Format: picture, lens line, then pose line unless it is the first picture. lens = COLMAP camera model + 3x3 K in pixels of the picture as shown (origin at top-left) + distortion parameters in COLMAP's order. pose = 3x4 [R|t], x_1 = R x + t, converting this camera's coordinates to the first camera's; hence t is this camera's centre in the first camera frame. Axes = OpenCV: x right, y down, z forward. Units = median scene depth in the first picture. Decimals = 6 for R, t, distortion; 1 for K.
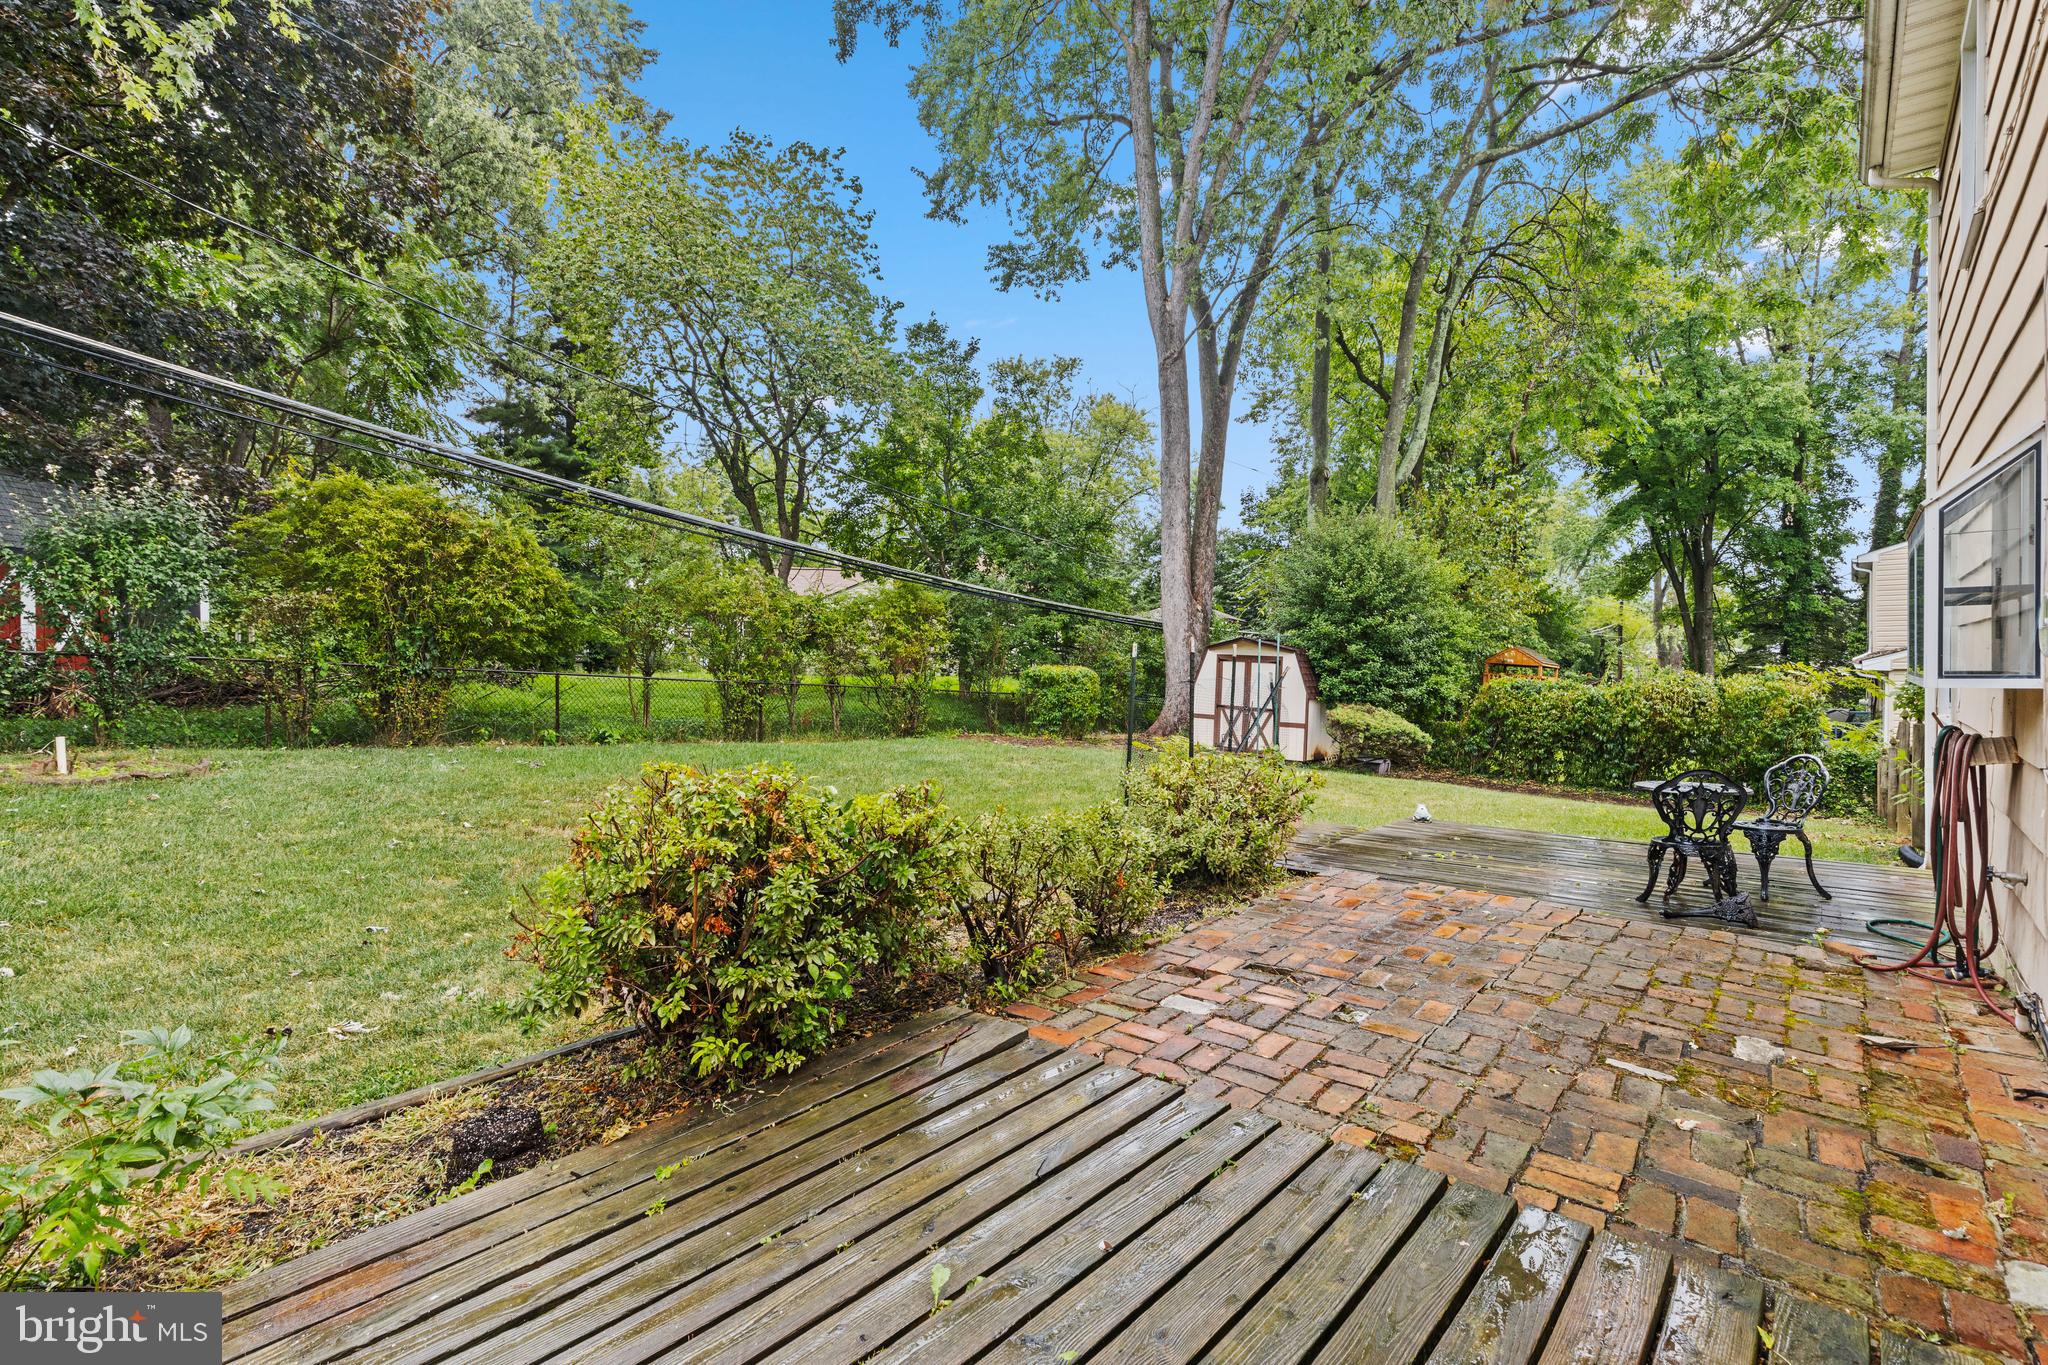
lens RADIAL K [[920.2, 0, 1019.1], [0, 920.2, 672.3], [0, 0, 1]] dist [0.004955, -0.000356]
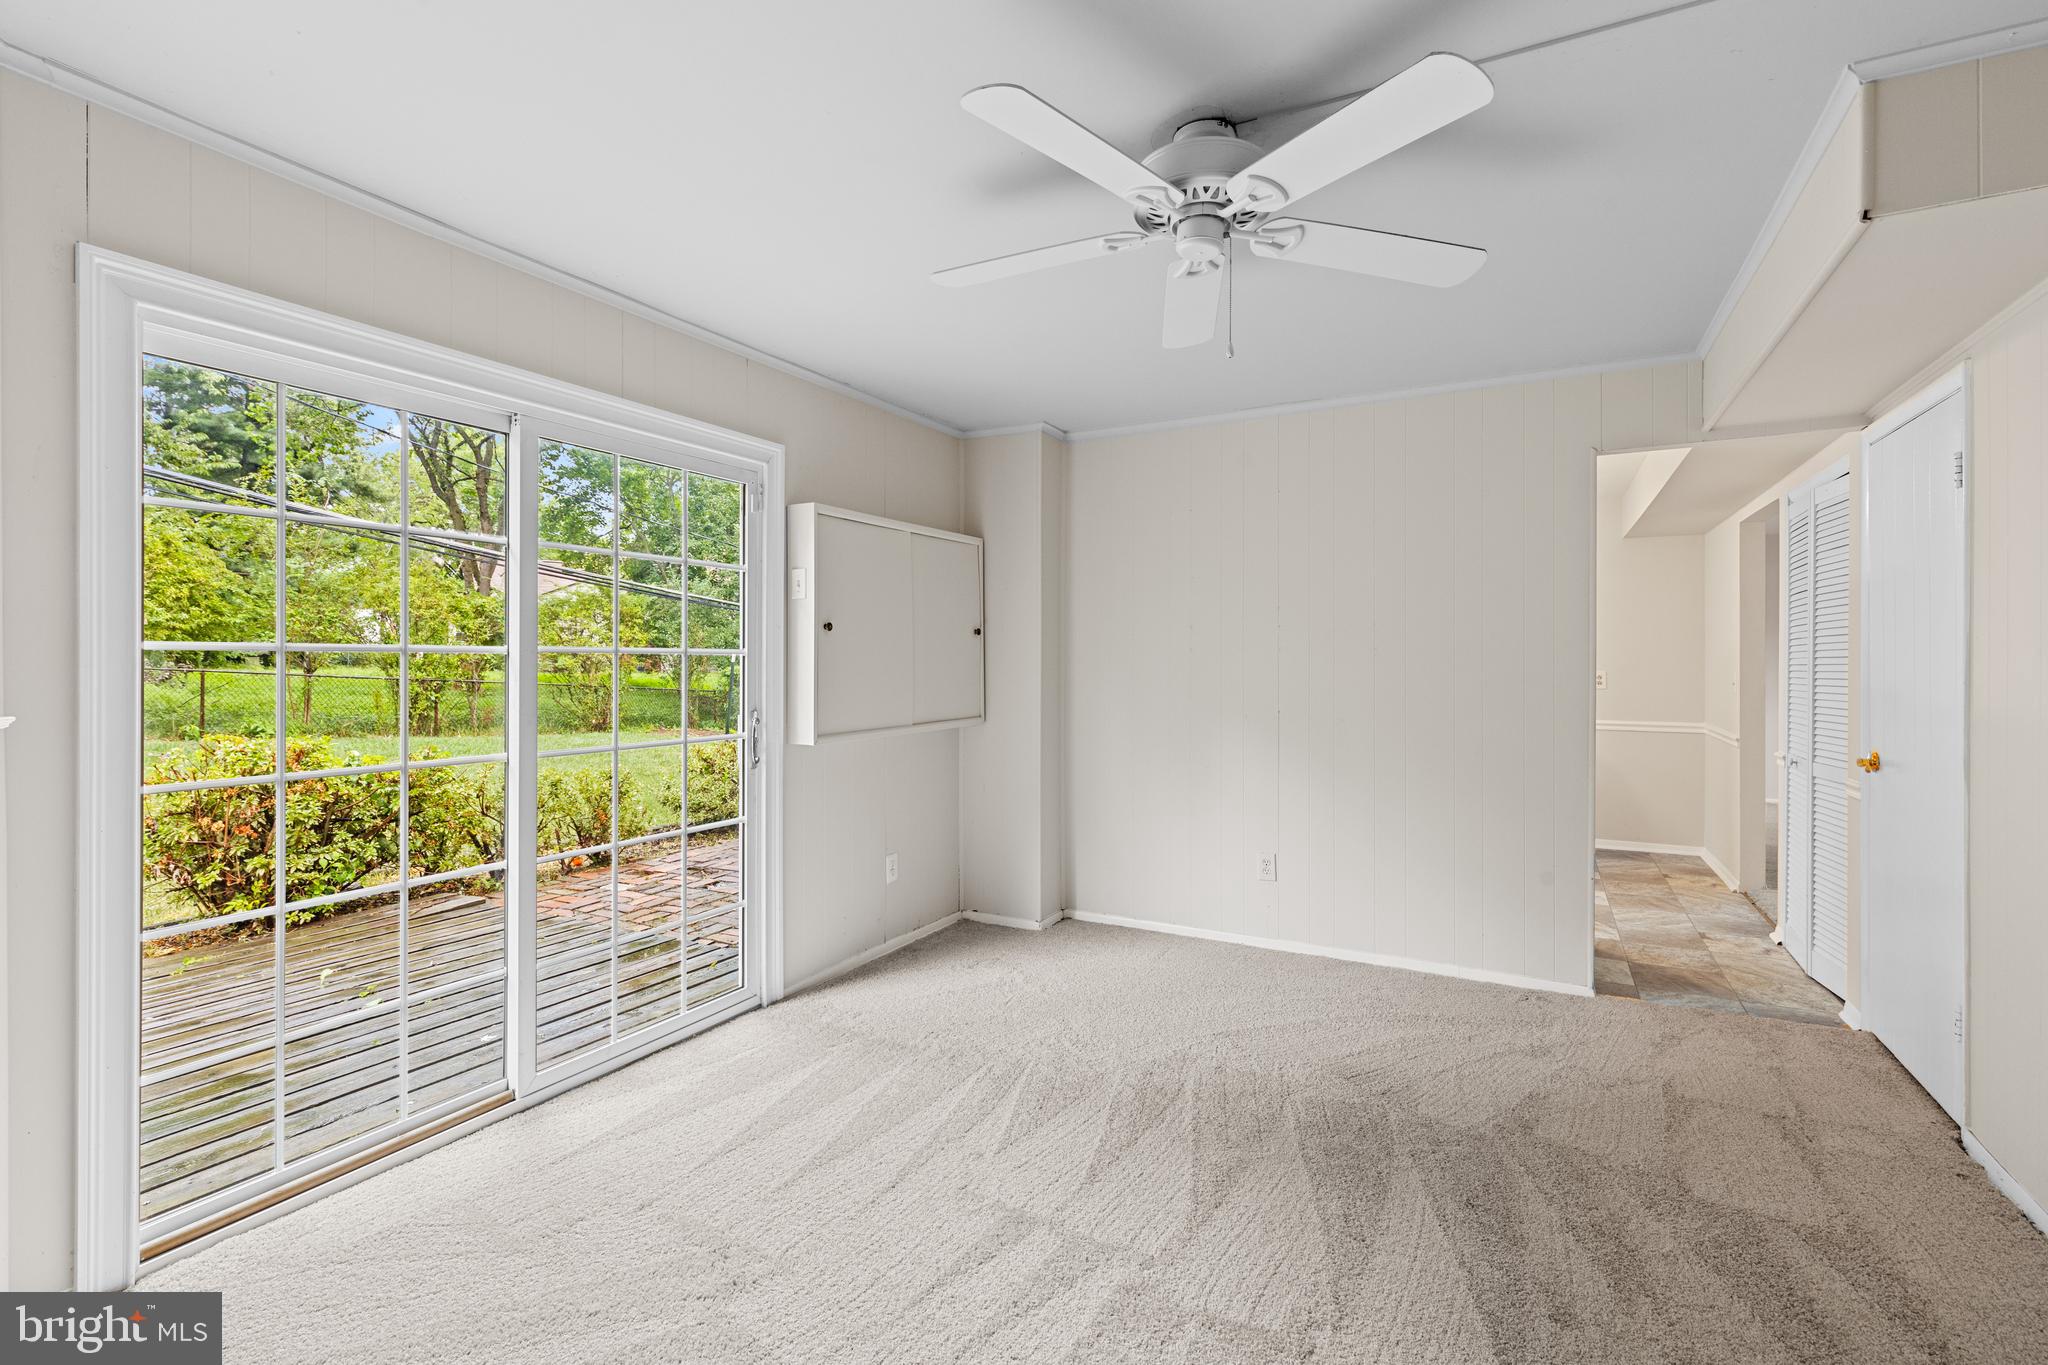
lens RADIAL K [[920.2, 0, 1011.2], [0, 920.2, 655.4], [0, 0, 1]] dist [0.004955, -0.000356]
pose [[0.973425, 0.010672, 0.228758, 0.085037], [-0.007074, 0.999838, -0.016541, -0.002969], [-0.228898, 0.014483, 0.973343, -0.126102]]
